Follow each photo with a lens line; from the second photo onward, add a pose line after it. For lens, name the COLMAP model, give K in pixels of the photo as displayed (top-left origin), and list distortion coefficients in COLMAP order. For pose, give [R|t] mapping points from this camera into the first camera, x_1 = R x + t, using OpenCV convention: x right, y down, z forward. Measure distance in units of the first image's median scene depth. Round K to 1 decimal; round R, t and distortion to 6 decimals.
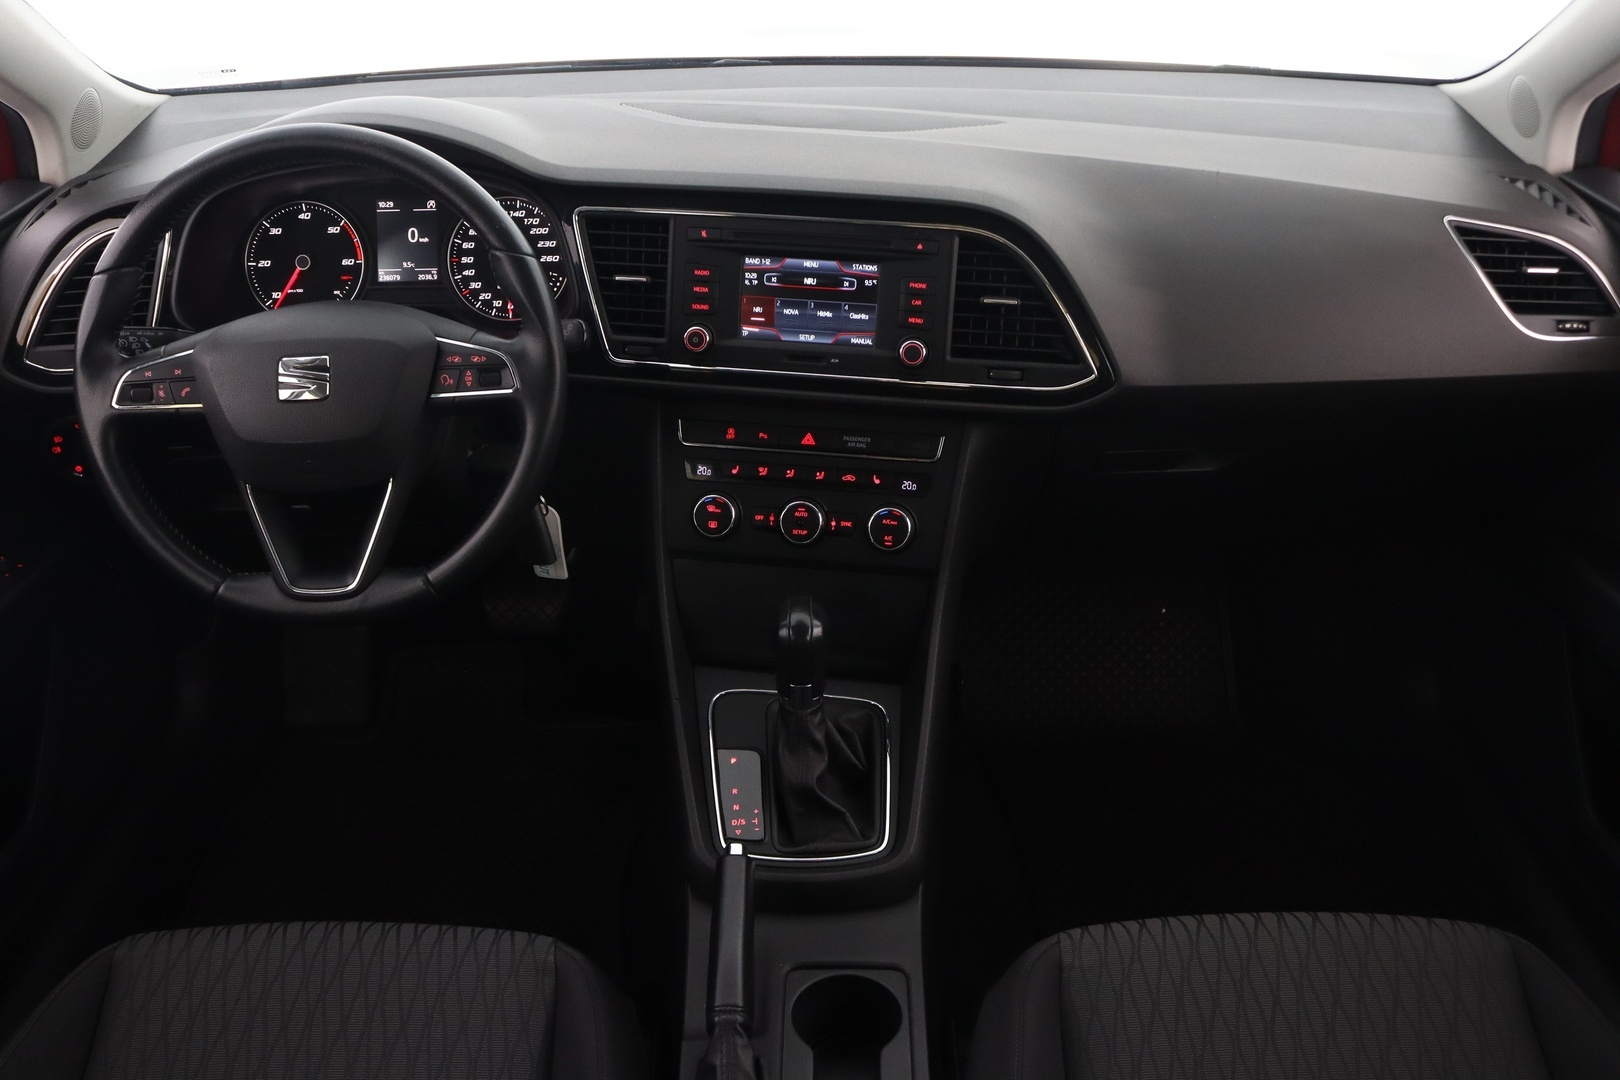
lens RADIAL K [[1530.6, 0, 798.8], [0, 1530.6, 532.2], [0, 0, 1]] dist [-0.013806, 0.000000]
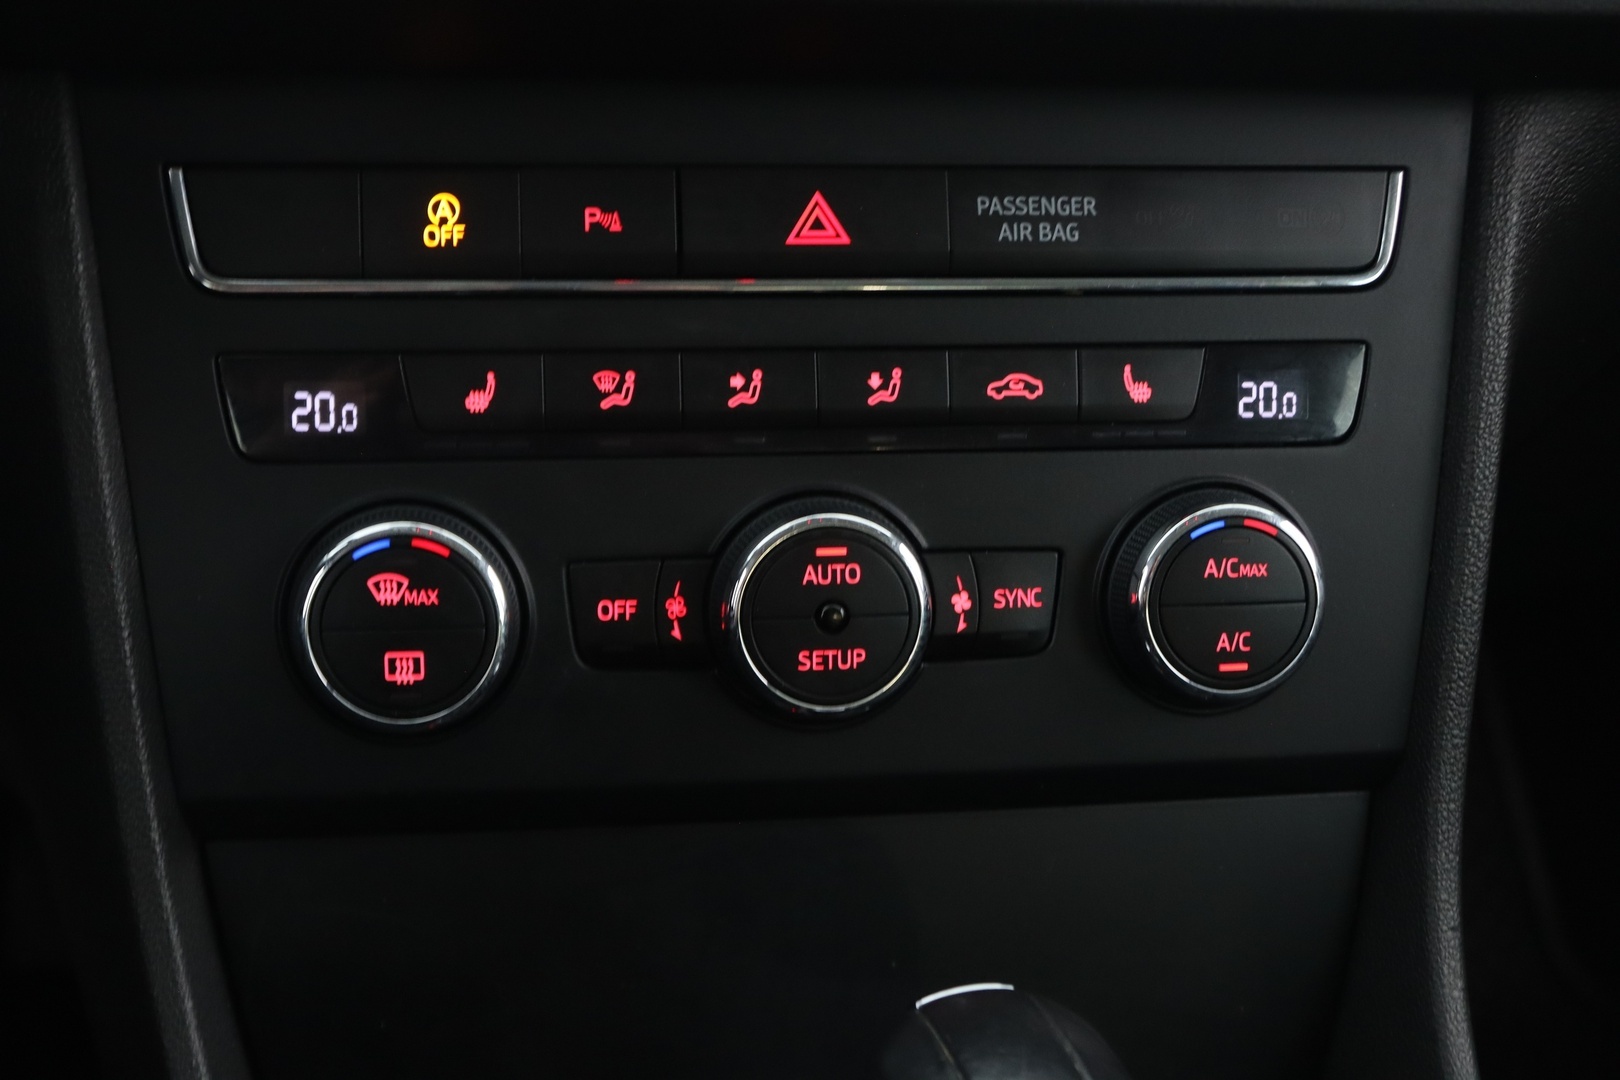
lens RADIAL K [[1927.6, 0, 814.8], [0, 1927.6, 545.3], [0, 0, 1]] dist [-0.020717, 0.000000]
pose [[0.967572, -0.093865, 0.234506, -0.062164], [0.095538, 0.995417, 0.004242, -0.017024], [-0.233829, 0.018299, 0.972105, 0.746663]]
